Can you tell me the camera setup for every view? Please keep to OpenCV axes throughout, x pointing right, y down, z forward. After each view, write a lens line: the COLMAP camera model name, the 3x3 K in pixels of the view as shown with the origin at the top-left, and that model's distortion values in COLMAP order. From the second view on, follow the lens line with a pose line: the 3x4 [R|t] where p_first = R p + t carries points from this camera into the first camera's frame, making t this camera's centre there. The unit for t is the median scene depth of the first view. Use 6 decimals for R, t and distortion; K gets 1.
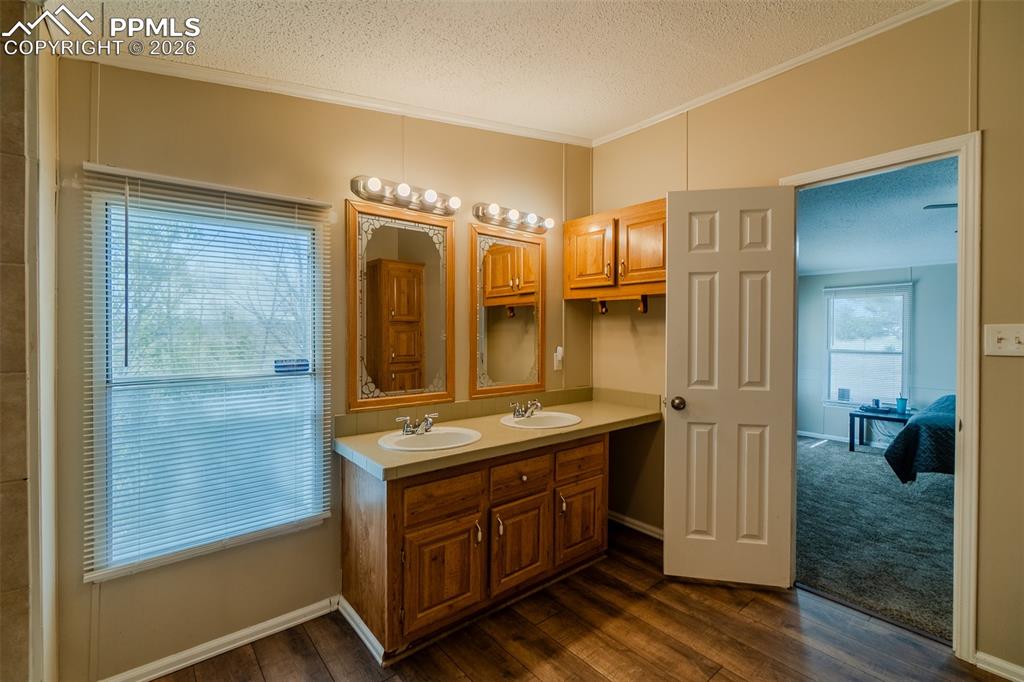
lens RADIAL K [[450.9, 0, 513.5], [0, 450.9, 336.3], [0, 0, 1]] dist [0.001571, 0.000888]
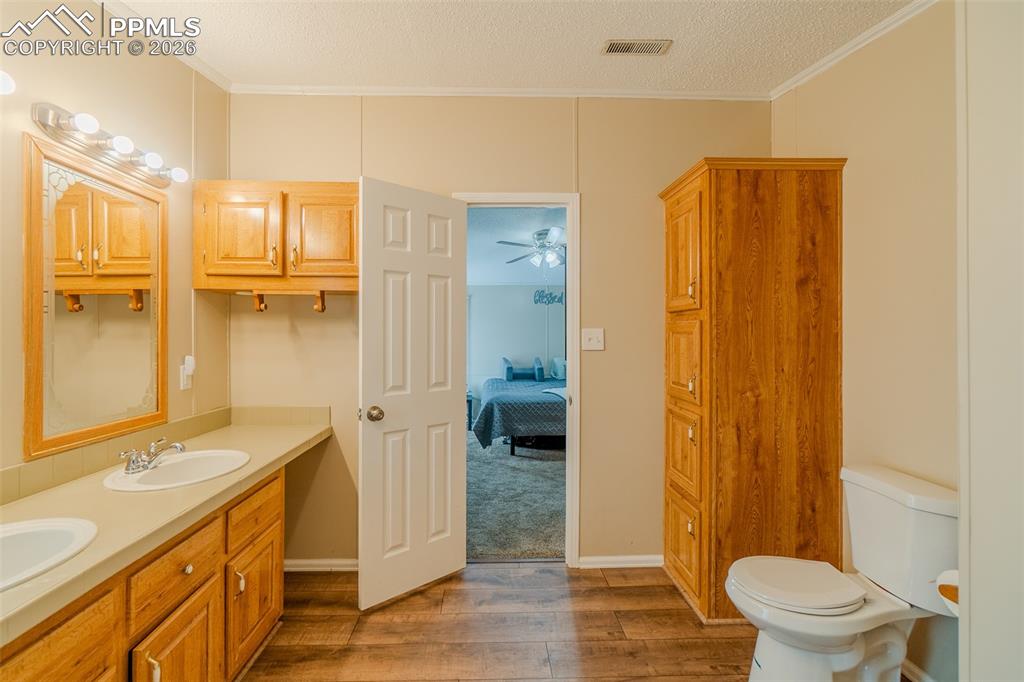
lens RADIAL K [[438.1, 0, 499.8], [0, 438.1, 335.2], [0, 0, 1]] dist [-0.010354, 0.004243]
pose [[0.626564, -0.004081, 0.779359, -0.142217], [0.009437, 0.999953, -0.002350, -0.003369], [-0.779313, 0.008827, 0.626573, 0.230717]]
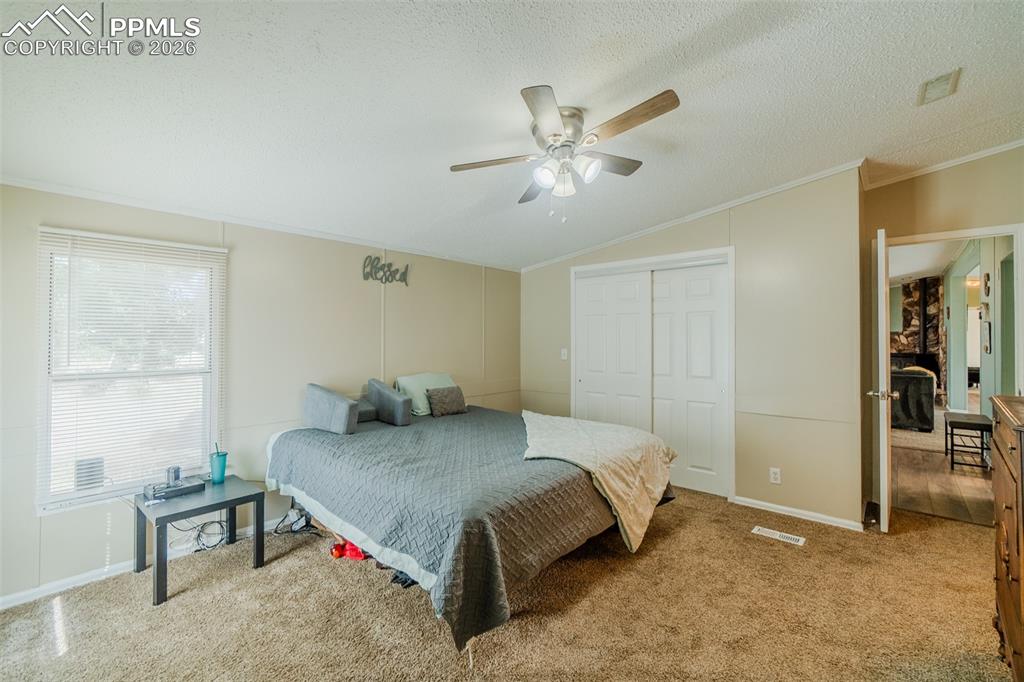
lens RADIAL K [[438.1, 0, 499.8], [0, 438.1, 335.2], [0, 0, 1]] dist [-0.010354, 0.004243]
pose [[-0.130506, 0.001564, 0.991446, 0.565355], [0.004777, 0.999988, -0.000948, -0.012796], [-0.991436, 0.004612, -0.130512, 1.444848]]
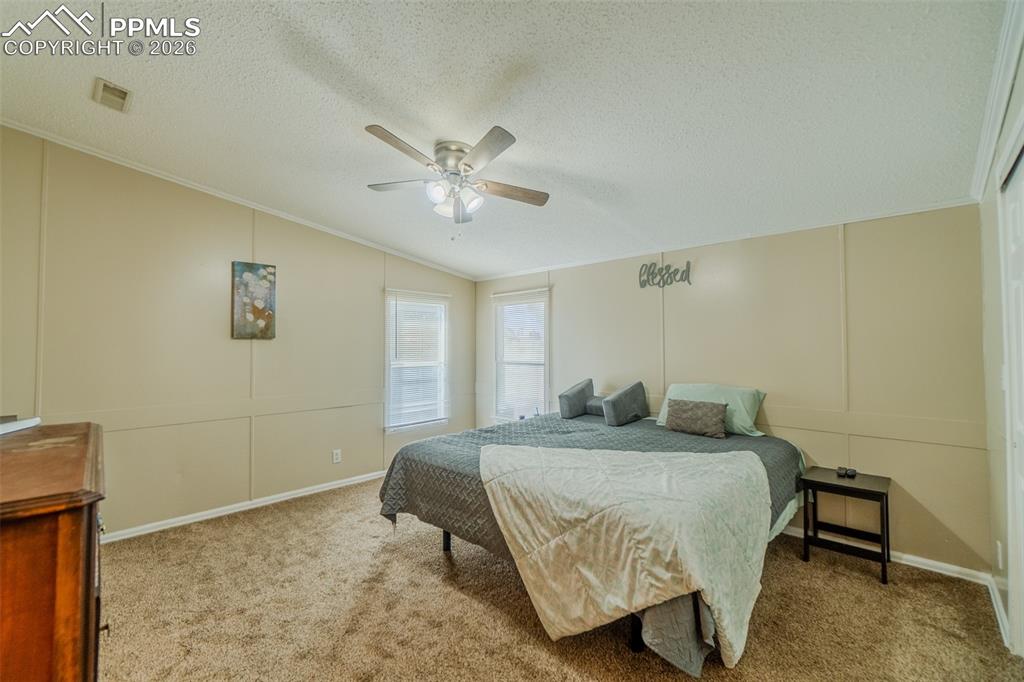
lens RADIAL K [[438.1, 0, 499.8], [0, 438.1, 335.2], [0, 0, 1]] dist [-0.010354, 0.004243]
pose [[0.995568, -0.005699, 0.093867, 1.391453], [0.008816, 0.999422, -0.032823, 0.011809], [-0.093626, 0.033505, 0.995044, 0.261551]]
